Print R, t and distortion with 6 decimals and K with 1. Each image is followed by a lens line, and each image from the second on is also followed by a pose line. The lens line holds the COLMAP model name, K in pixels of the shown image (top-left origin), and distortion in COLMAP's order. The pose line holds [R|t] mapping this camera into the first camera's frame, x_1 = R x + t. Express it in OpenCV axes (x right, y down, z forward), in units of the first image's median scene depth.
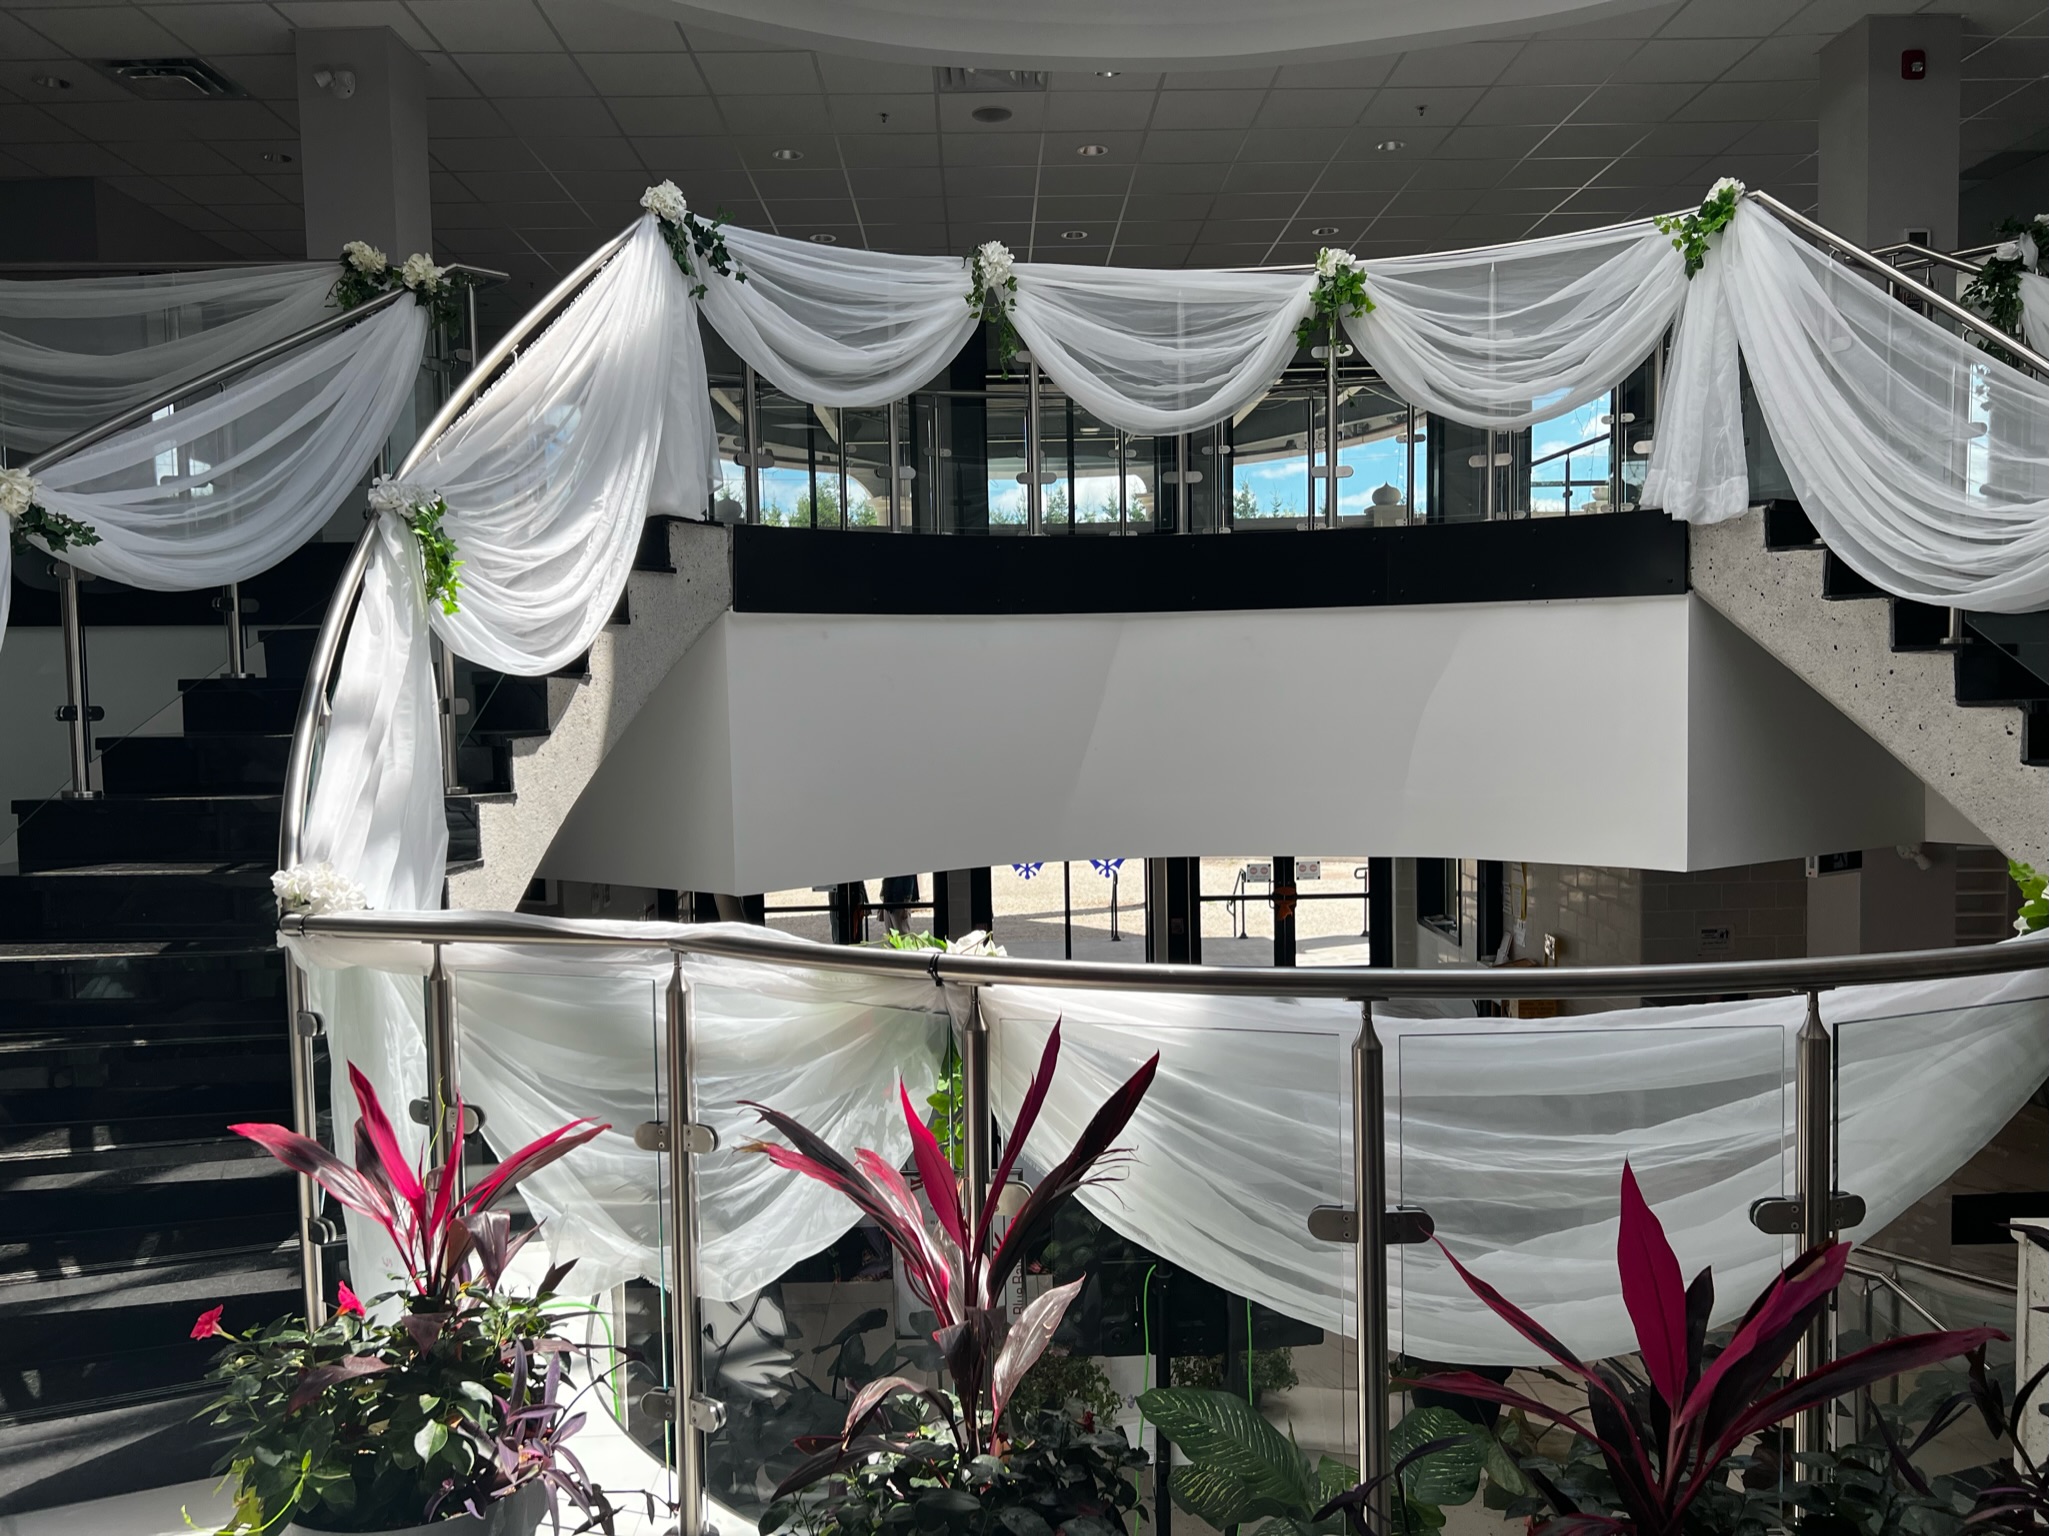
lens RADIAL K [[1579.7, 0, 1024.5], [0, 1579.7, 768.0], [0, 0, 1]] dist [0.026403, -0.032676]
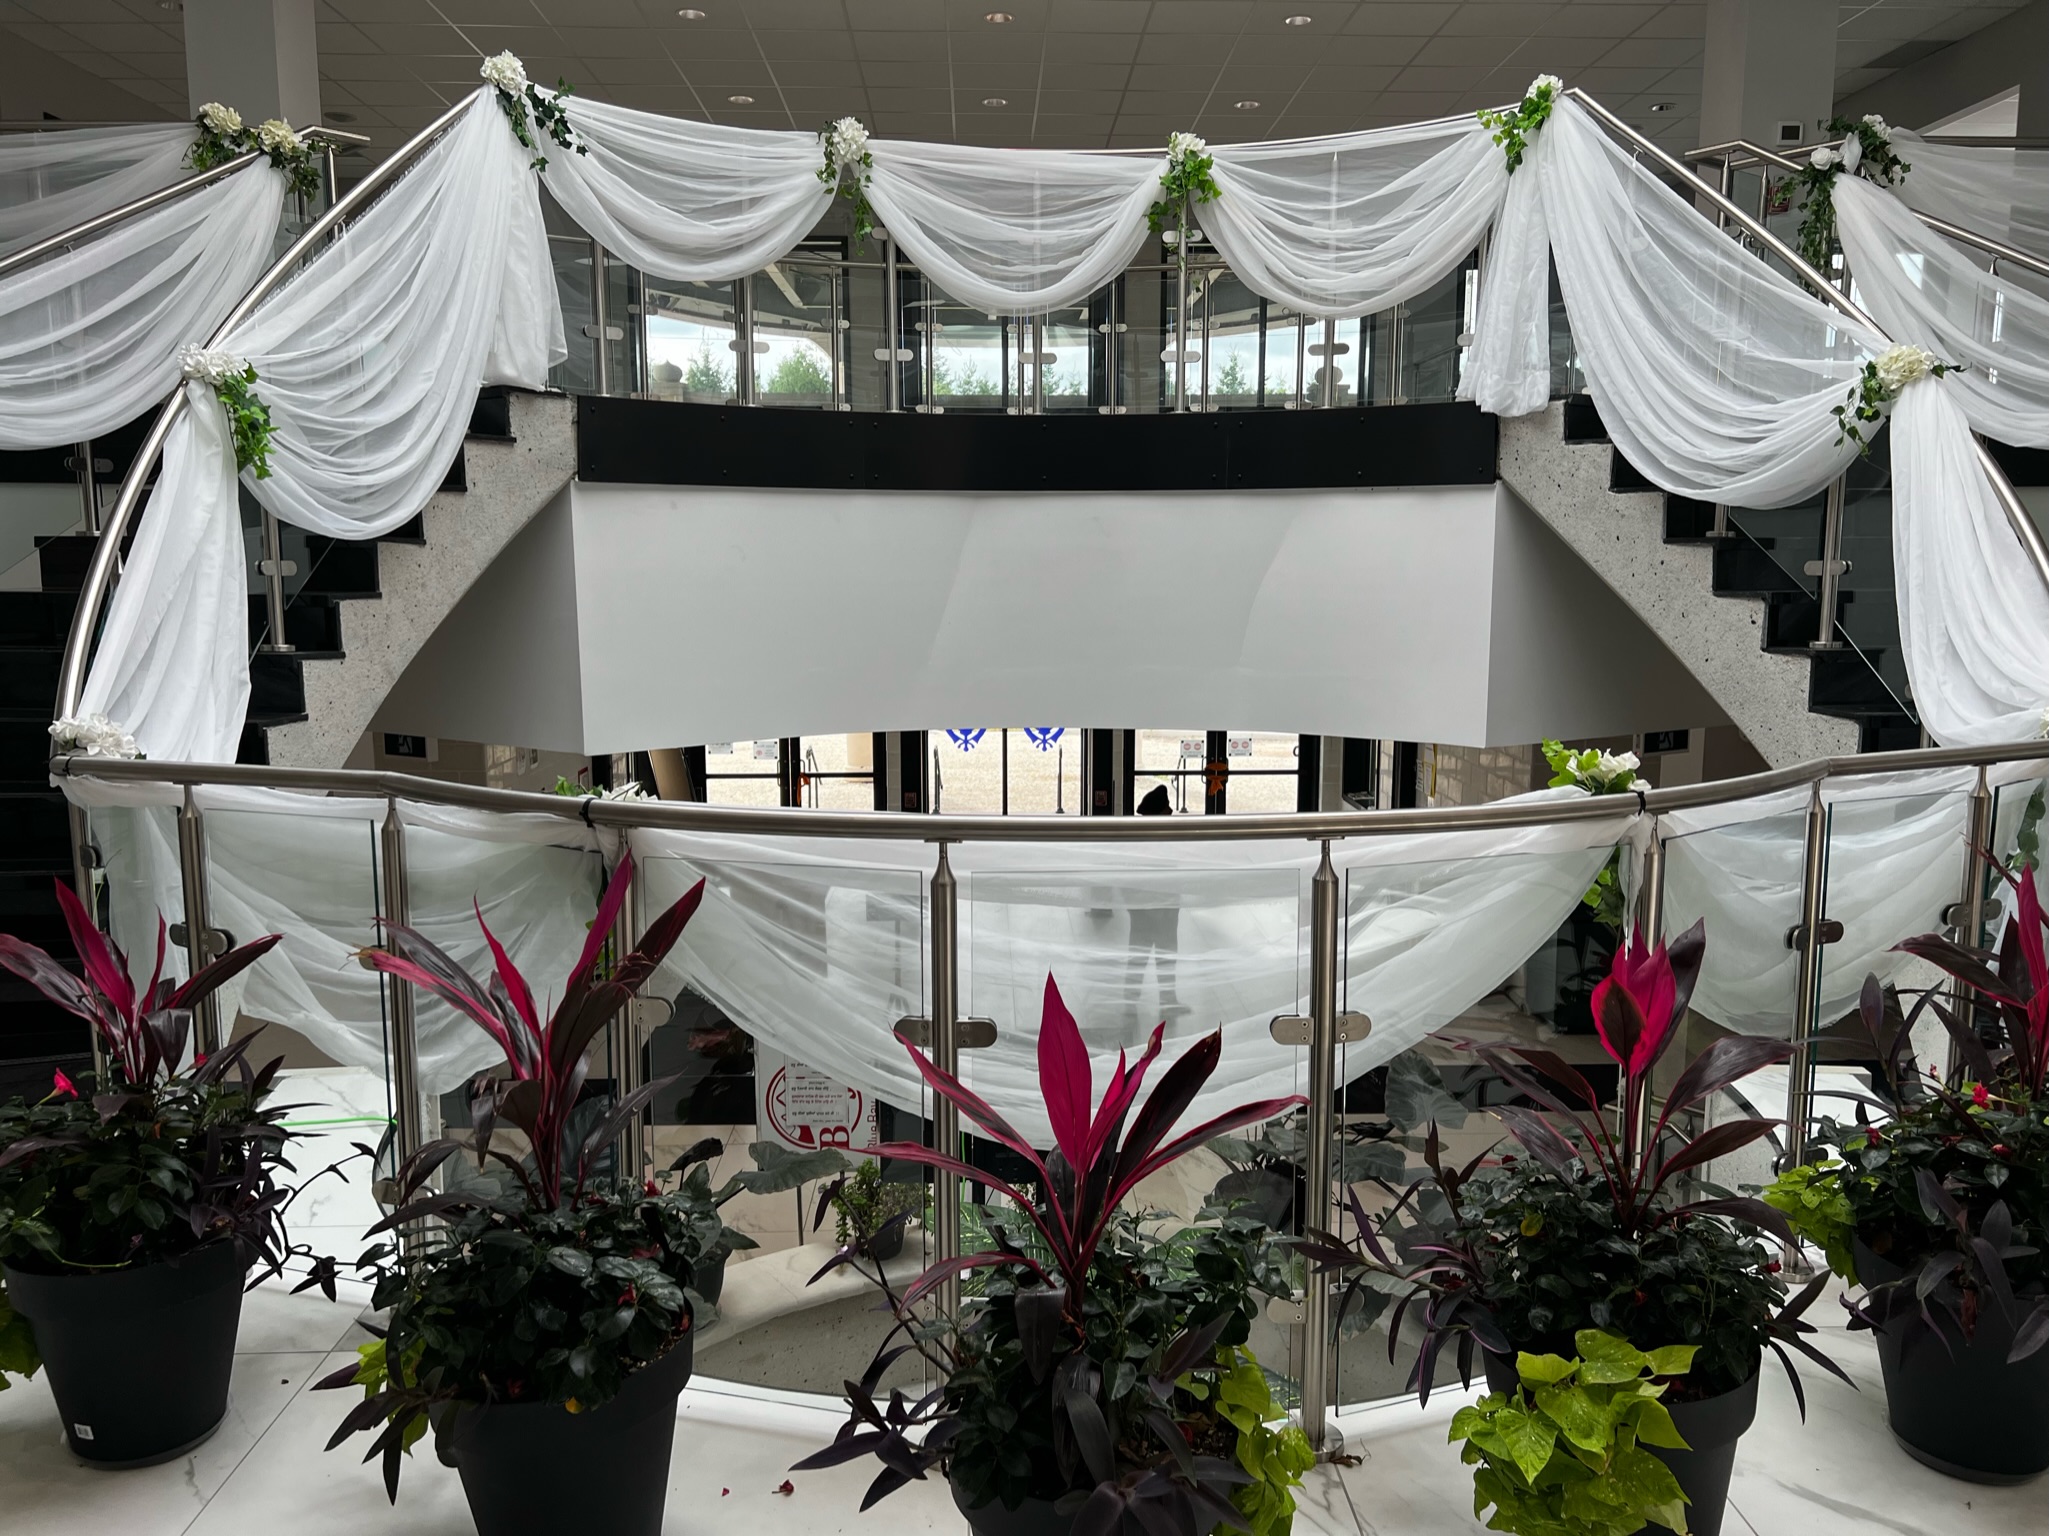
lens RADIAL K [[1579.7, 0, 1024.5], [0, 1579.7, 768.0], [0, 0, 1]] dist [0.026403, -0.032676]
pose [[0.999698, 0.018062, 0.016657, 0.093118], [-0.019332, 0.996641, 0.079581, 0.000129], [-0.015163, -0.079879, 0.996689, -0.053275]]
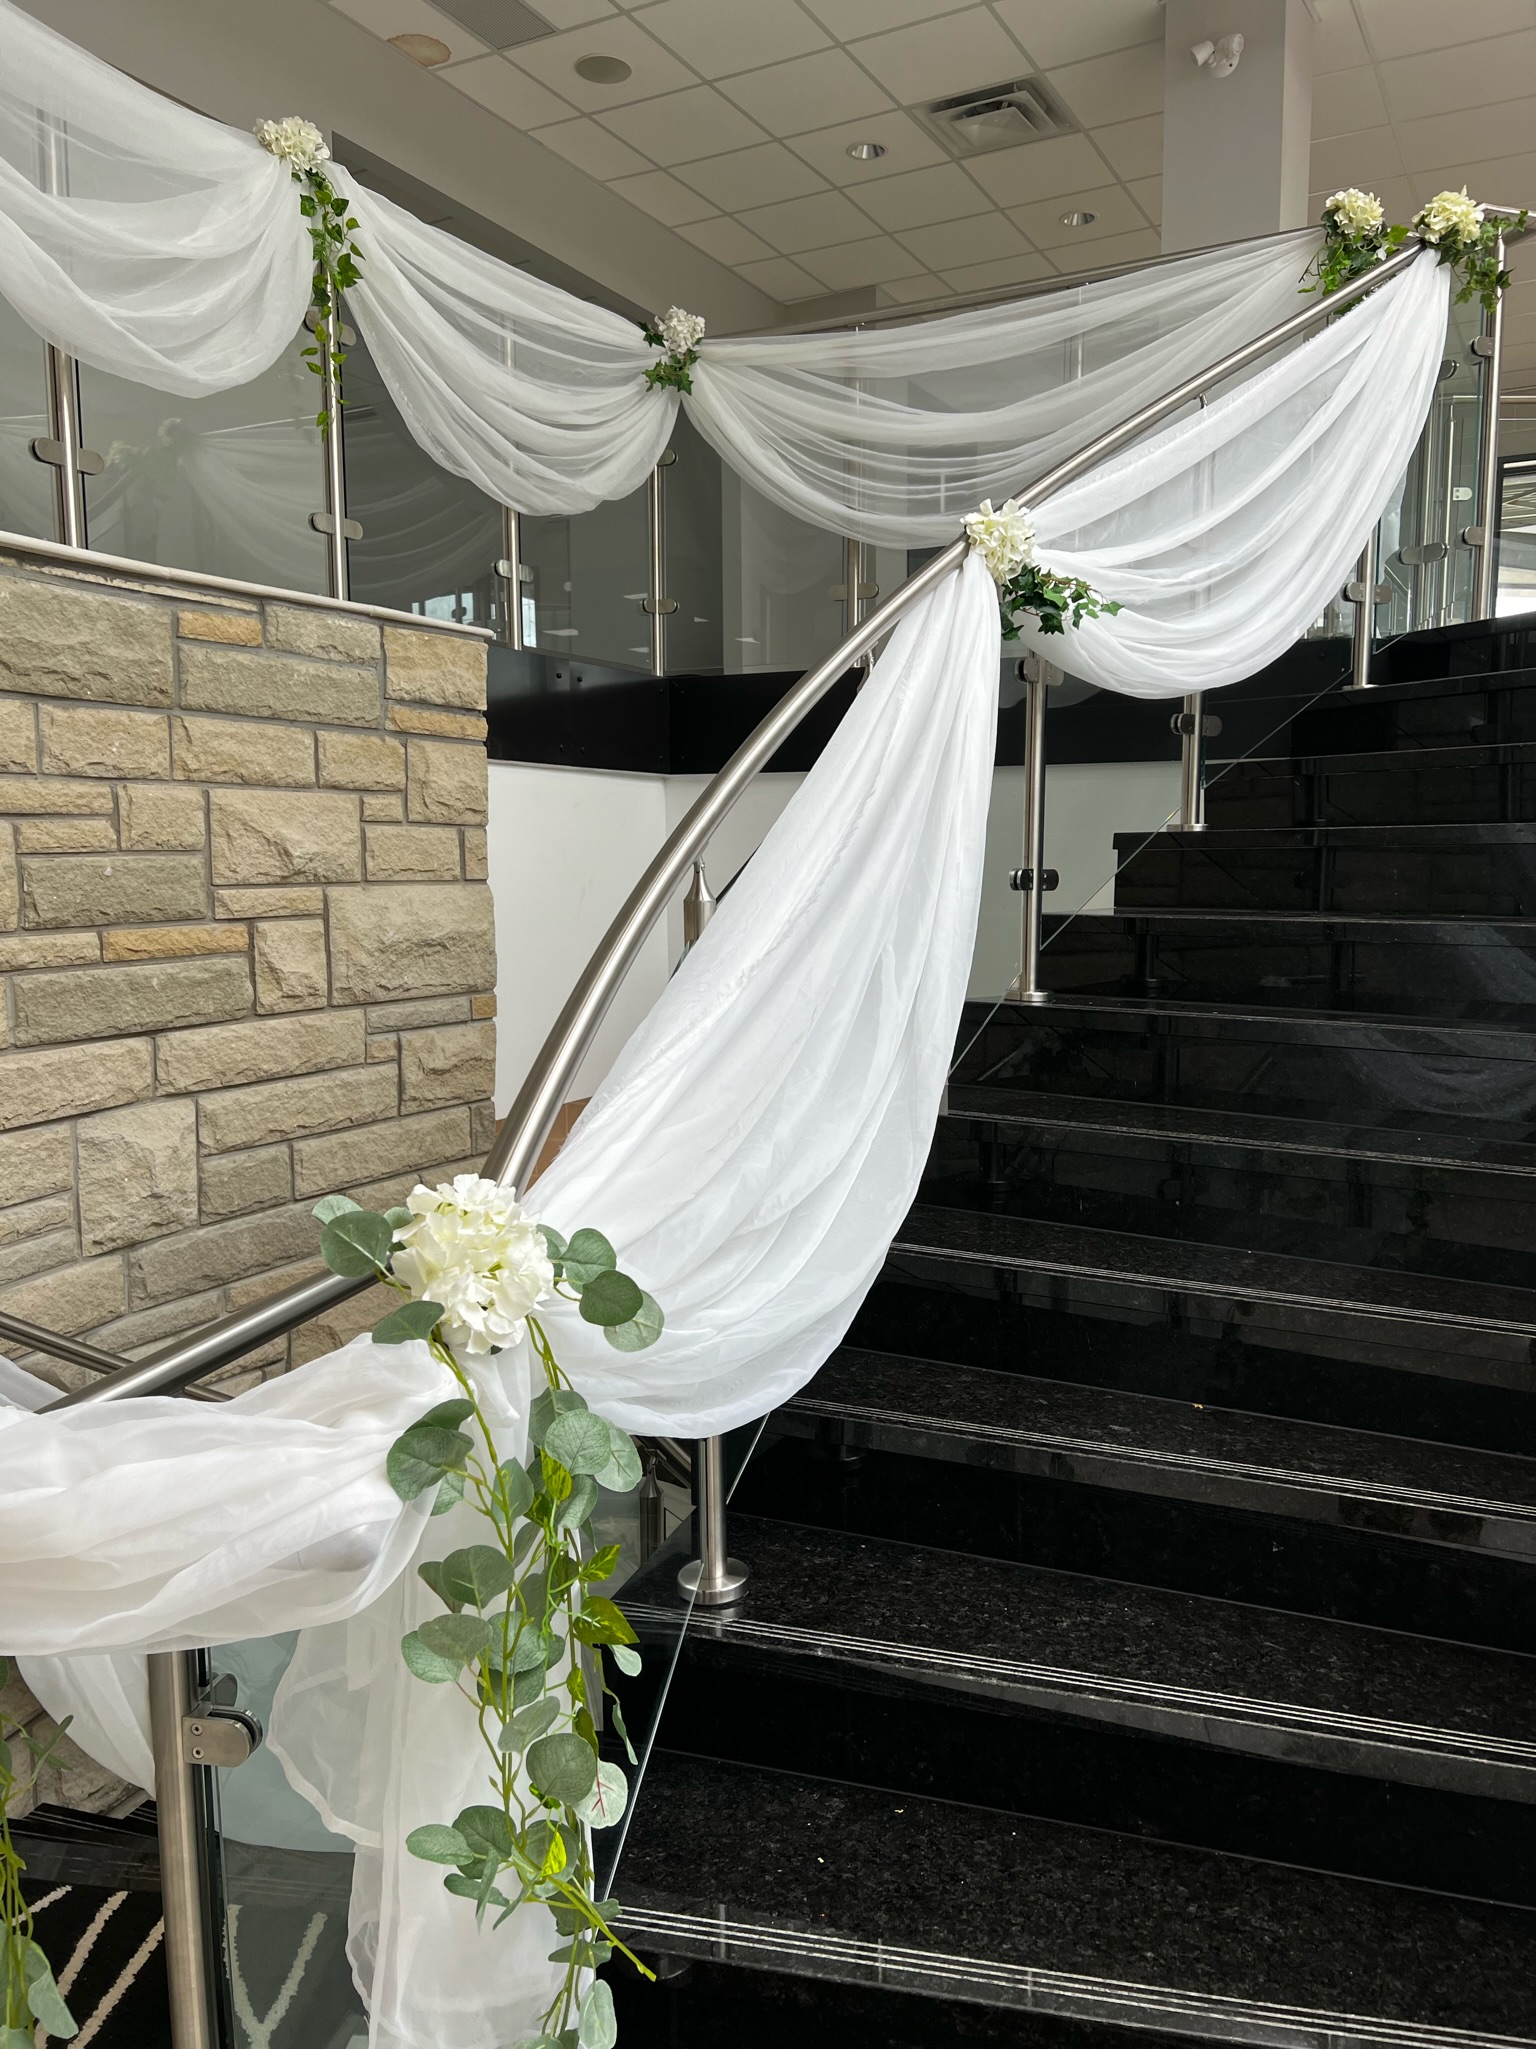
lens RADIAL K [[1551.1, 0, 768.0], [0, 1551.1, 1024.5], [0, 0, 1]] dist [0.078621, -0.113752]
pose [[0.870165, 0.058510, -0.489274, -0.303263], [-0.031989, 0.997538, 0.062399, -0.008203], [0.491721, -0.038646, 0.869895, 0.292974]]
